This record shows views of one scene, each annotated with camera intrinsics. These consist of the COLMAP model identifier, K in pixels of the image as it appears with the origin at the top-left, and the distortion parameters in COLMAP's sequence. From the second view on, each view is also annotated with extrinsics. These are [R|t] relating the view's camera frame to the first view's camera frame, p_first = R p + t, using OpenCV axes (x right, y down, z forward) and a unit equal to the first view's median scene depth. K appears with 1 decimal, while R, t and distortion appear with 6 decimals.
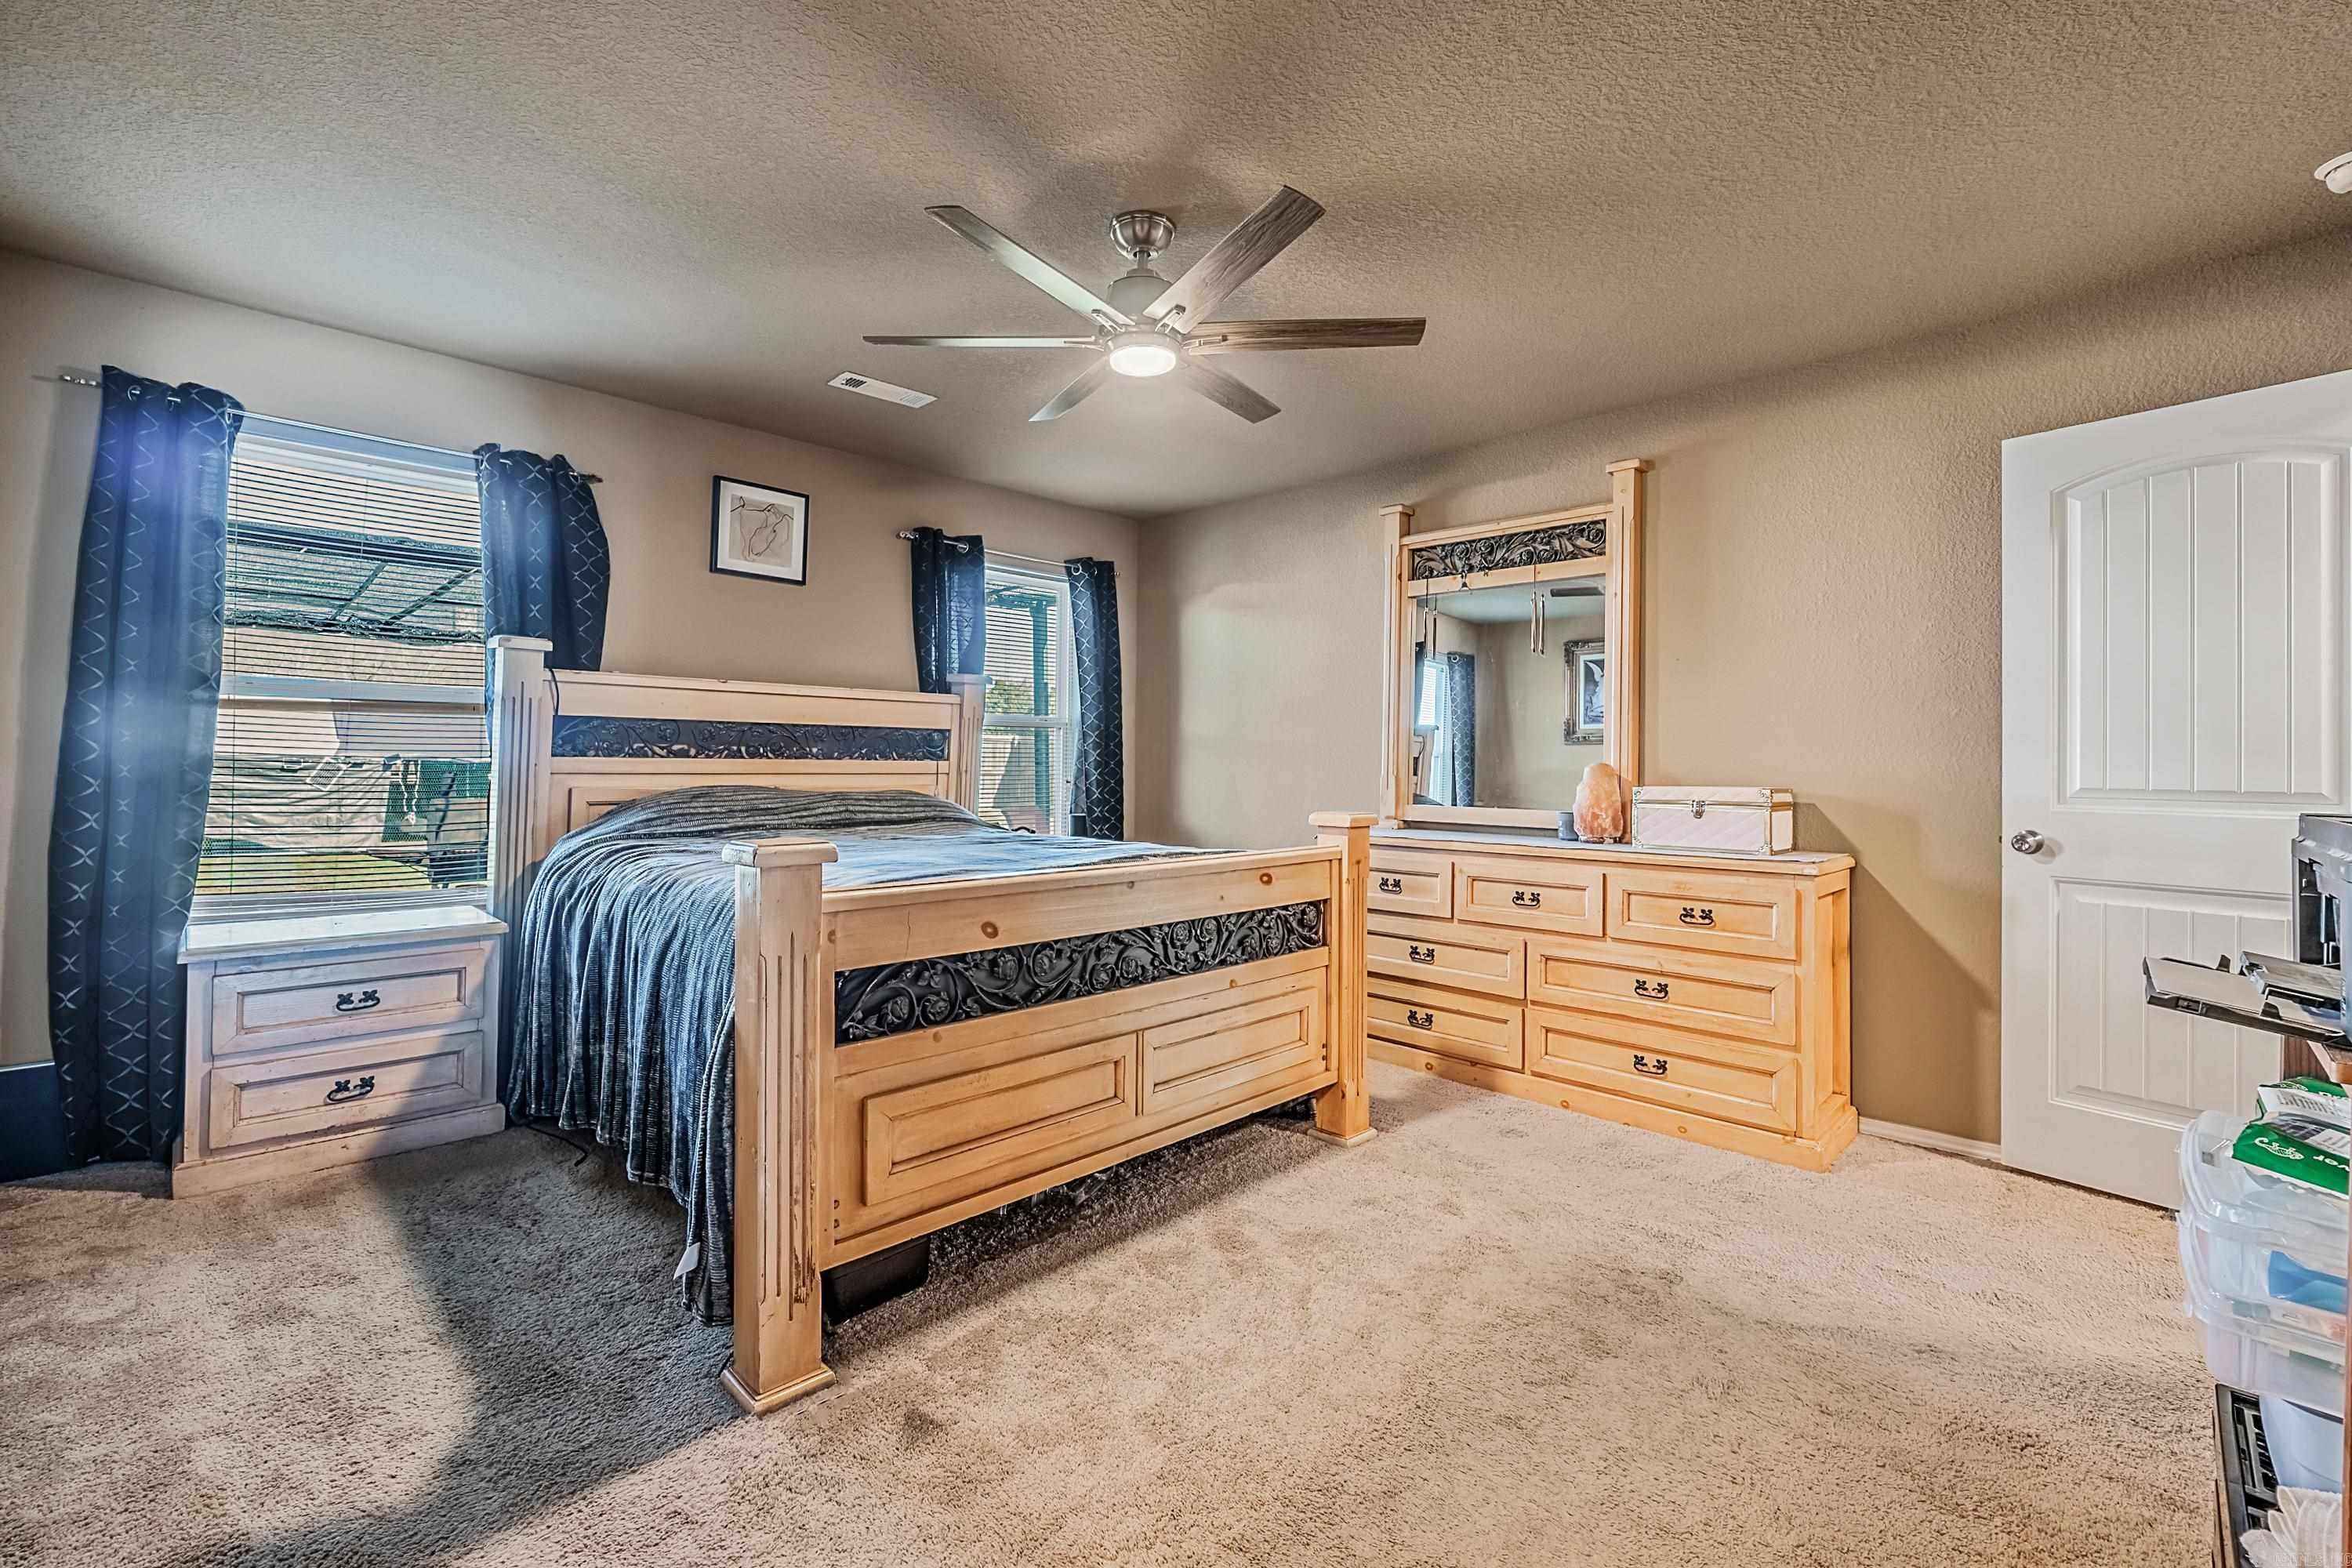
lens RADIAL K [[1071.5, 0, 1176.0], [0, 1071.5, 761.3], [0, 0, 1]] dist [-0.024515, -0.000539]
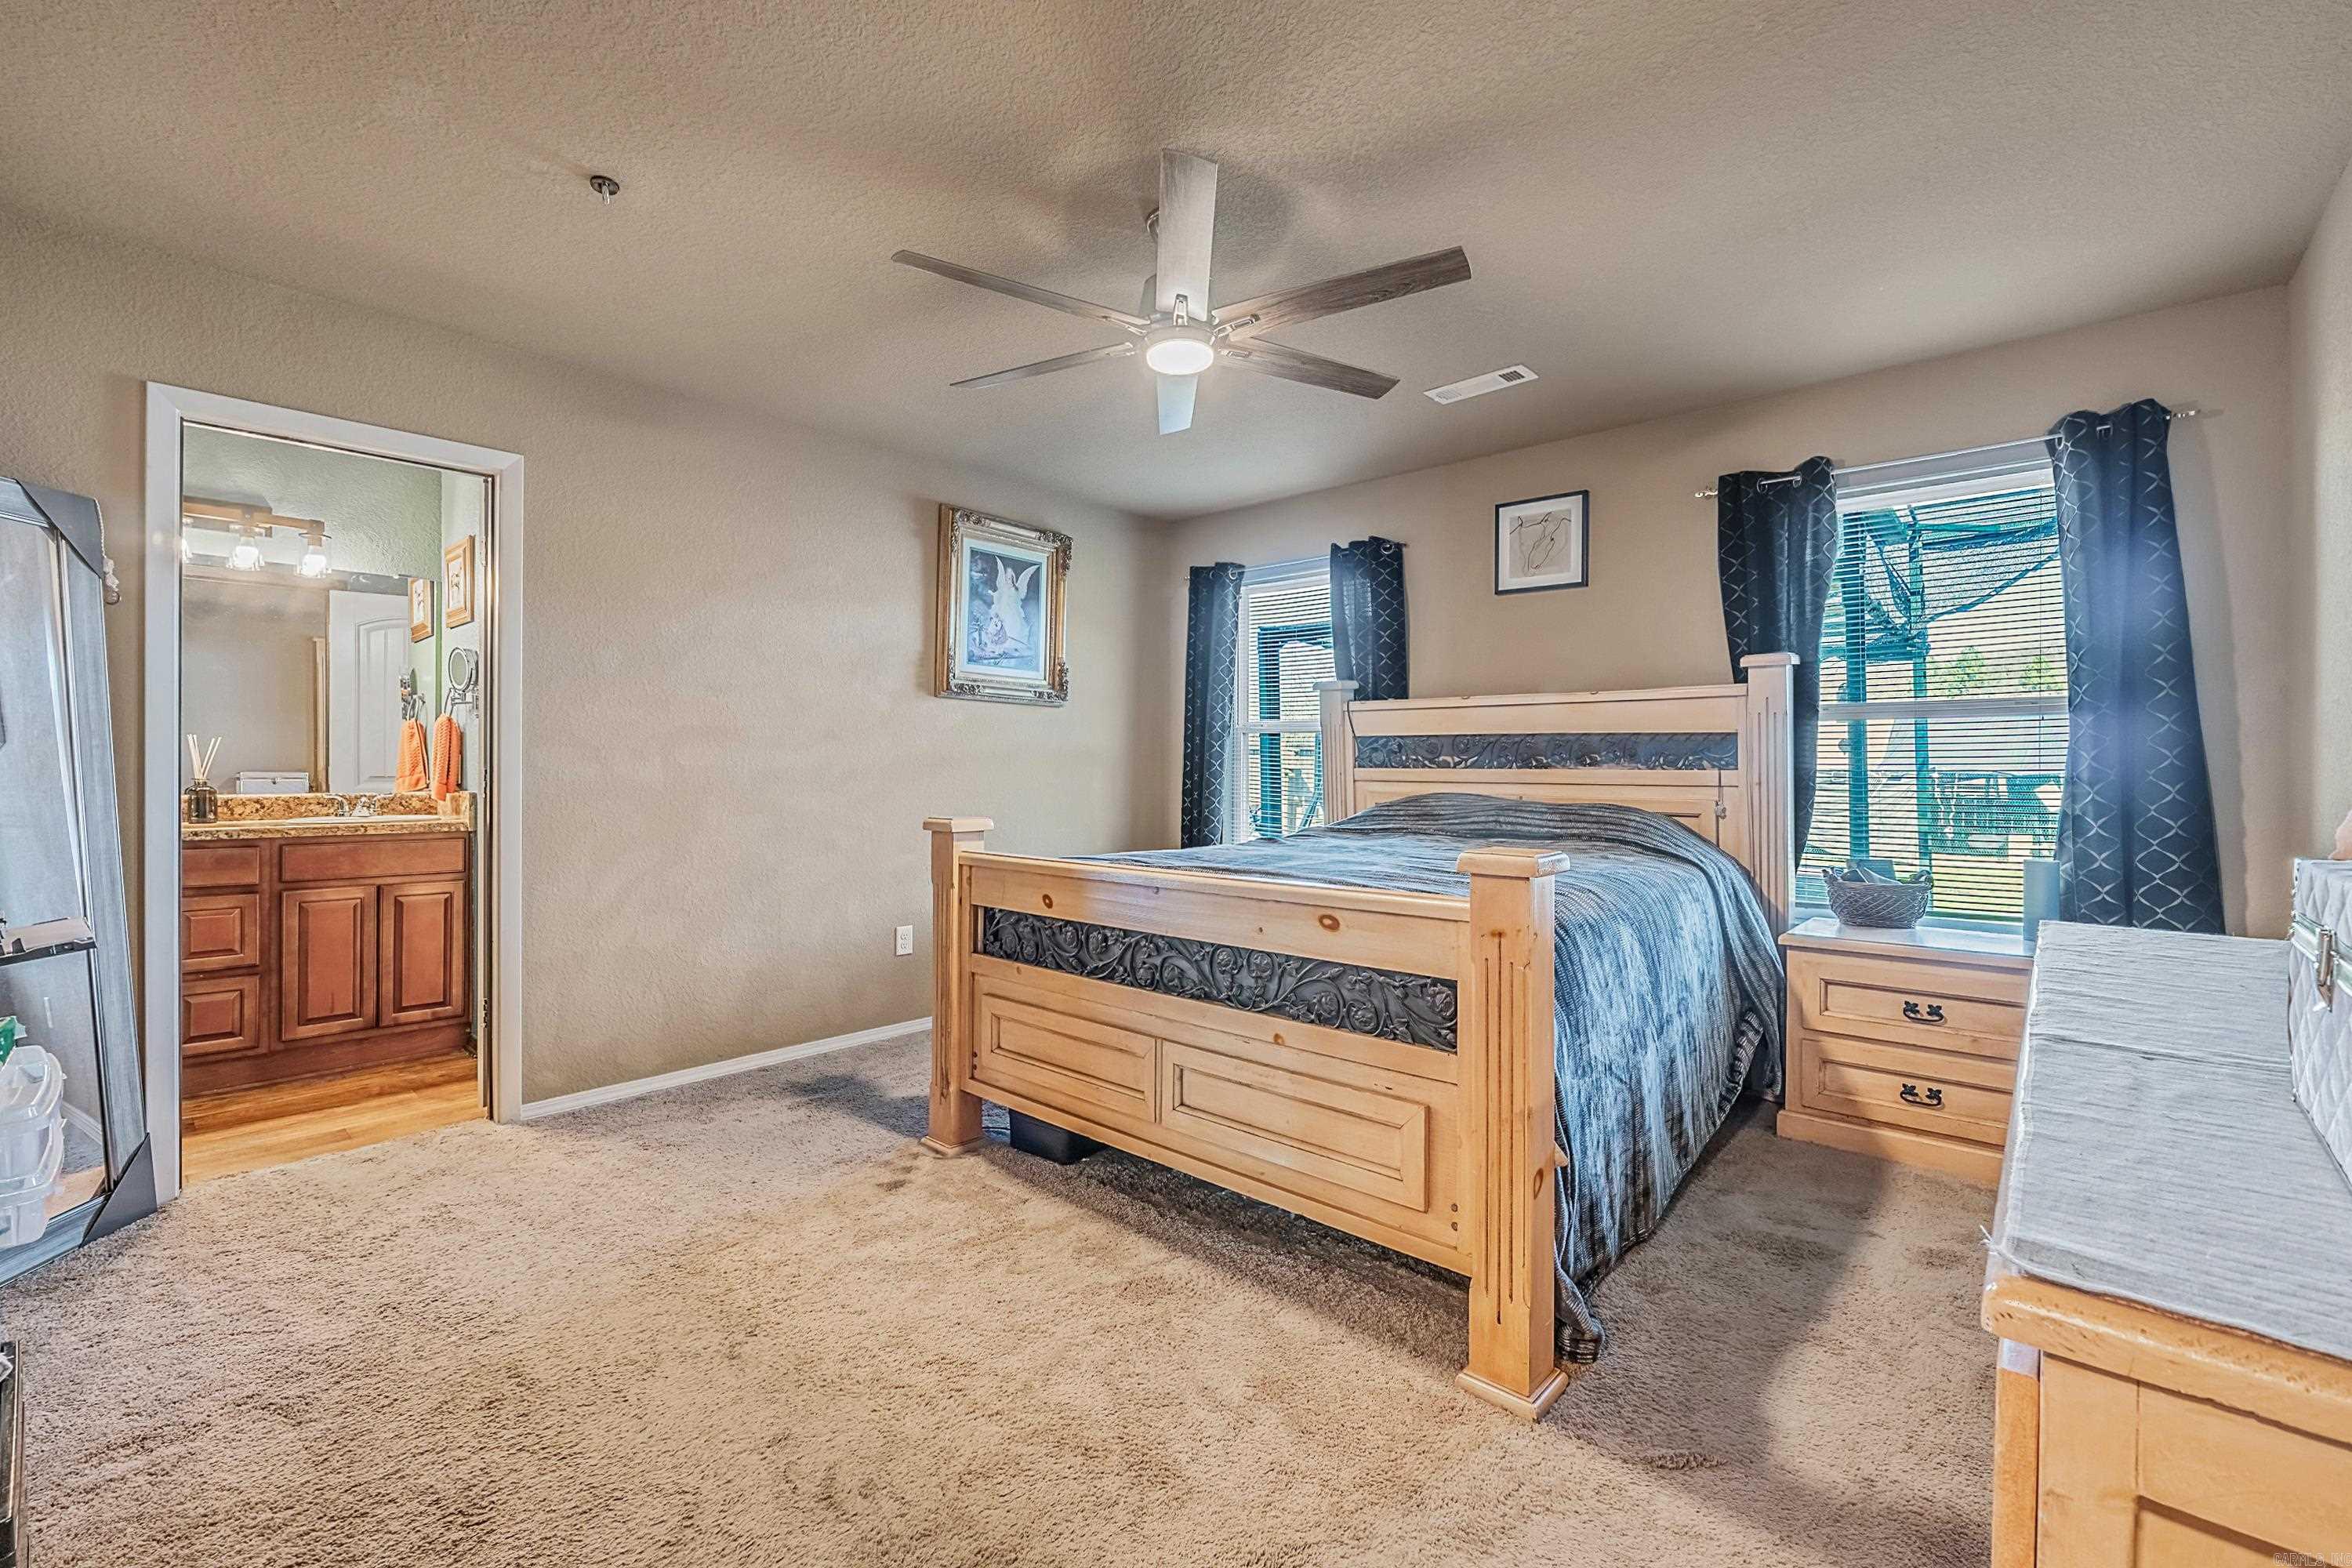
lens RADIAL K [[1071.5, 0, 1176.3], [0, 1071.5, 779.8], [0, 0, 1]] dist [-0.024515, -0.000539]
pose [[-0.031256, 0.002198, -0.999509, 0.807025], [-0.000330, 0.999998, 0.002209, 0.007450], [0.999511, 0.000399, -0.031255, 0.878744]]
